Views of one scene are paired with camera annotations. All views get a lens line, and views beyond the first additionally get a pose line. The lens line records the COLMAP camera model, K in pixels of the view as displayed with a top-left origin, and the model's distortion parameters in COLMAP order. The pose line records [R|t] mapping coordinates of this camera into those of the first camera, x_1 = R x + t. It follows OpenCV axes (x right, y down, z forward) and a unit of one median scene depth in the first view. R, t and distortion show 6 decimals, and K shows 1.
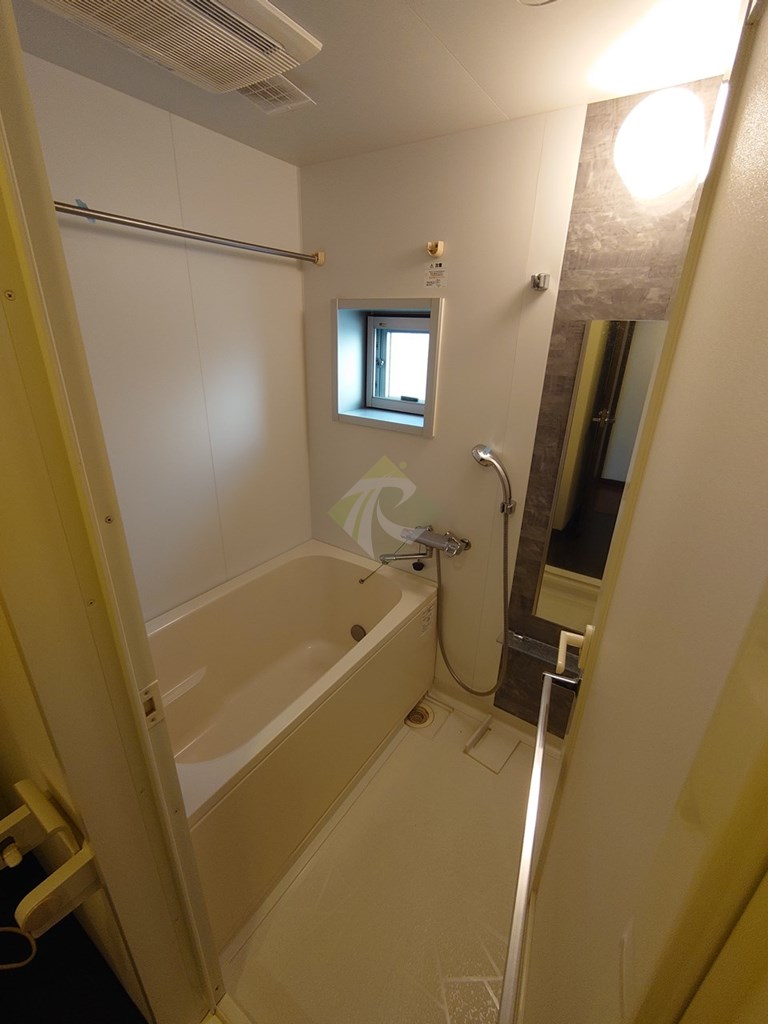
lens RADIAL K [[441.3, 0, 382.3], [0, 441.3, 512.7], [0, 0, 1]] dist [0.001983, -0.001528]
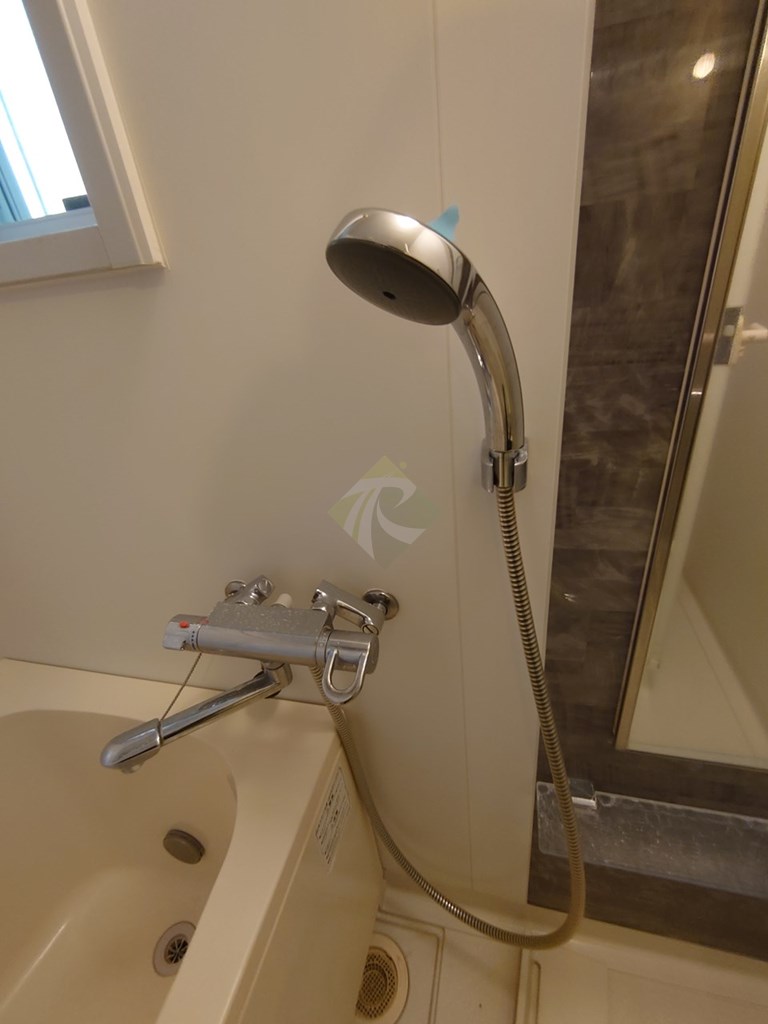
lens RADIAL K [[441.3, 0, 385.2], [0, 441.3, 513.0], [0, 0, 1]] dist [0.001983, -0.001528]
pose [[0.930086, -0.274455, 0.244161, 0.145443], [0.253444, 0.960573, 0.114307, -0.033750], [-0.265907, -0.044434, 0.962974, 0.770503]]
